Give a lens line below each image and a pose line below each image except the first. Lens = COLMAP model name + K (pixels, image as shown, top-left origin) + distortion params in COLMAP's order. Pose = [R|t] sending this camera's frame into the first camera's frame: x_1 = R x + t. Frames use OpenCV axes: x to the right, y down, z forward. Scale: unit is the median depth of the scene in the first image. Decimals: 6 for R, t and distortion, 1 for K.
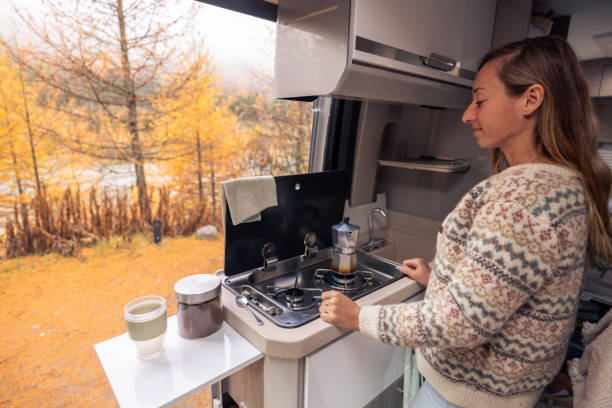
lens RADIAL K [[337.5, 0, 306.0], [0, 337.5, 204.0], [0, 0, 1]] dist [0.003568, 0.000782]
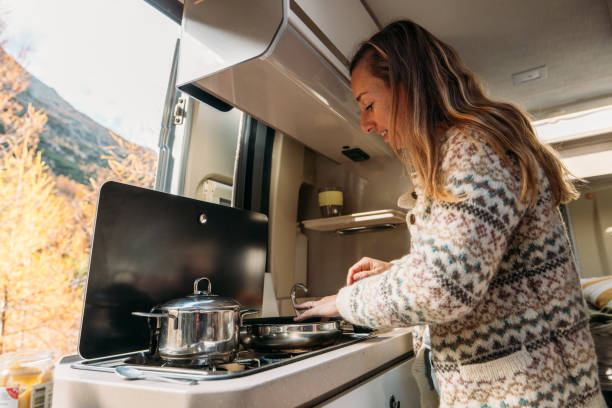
lens RADIAL K [[415.0, 0, 318.3], [0, 415.0, 205.1], [0, 0, 1]] dist [-0.018445, 0.000398]
pose [[0.938473, 0.003525, 0.345333, -0.070871], [0.138038, 0.912768, -0.384448, 0.194711], [-0.316564, 0.408463, 0.856122, 0.133602]]
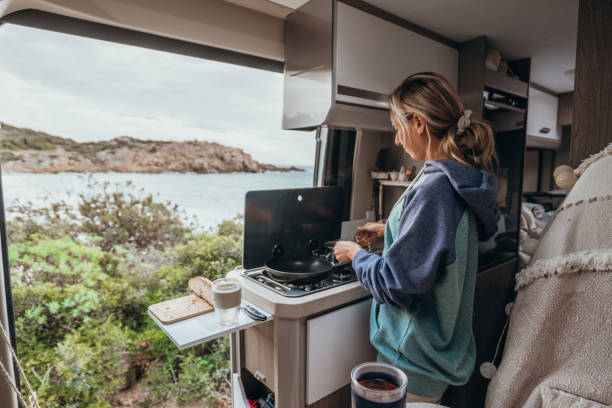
lens RADIAL K [[362.0, 0, 306.0], [0, 362.0, 204.0], [0, 0, 1]] dist [-0.024495, 0.000074]
pose [[0.998907, -0.014725, -0.044355, 0.035077], [0.009934, 0.994276, -0.106376, 0.077543], [0.045668, 0.105819, 0.993336, -0.220632]]
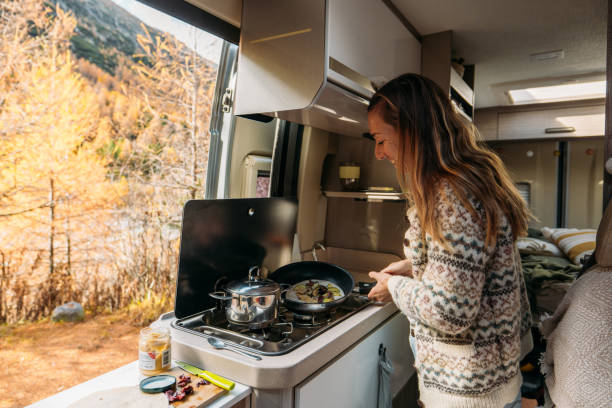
lens RADIAL K [[405.4, 0, 299.3], [0, 405.4, 201.8], [0, 0, 1]] dist [0.008283, 0.000924]
pose [[0.963623, -0.011842, 0.267004, -0.136758], [0.056991, 0.985145, -0.161990, 0.072209], [-0.261119, 0.171314, 0.949983, -0.050666]]
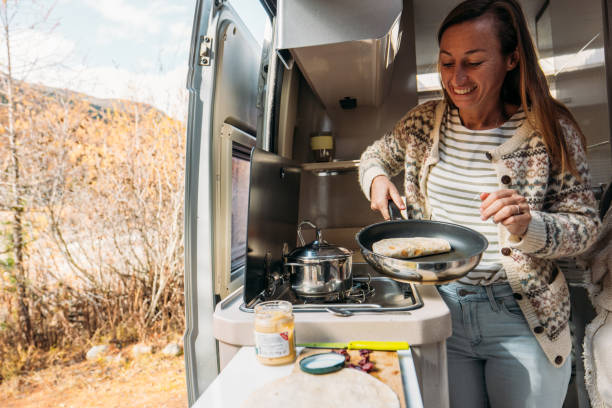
lens RADIAL K [[427.7, 0, 306.0], [0, 427.7, 204.0], [0, 0, 1]] dist [0.004549, -0.001455]
pose [[0.777784, -0.074240, 0.624131, -0.416917], [0.205914, 0.968296, -0.141429, 0.111505], [-0.593844, 0.238519, 0.768413, 0.174225]]
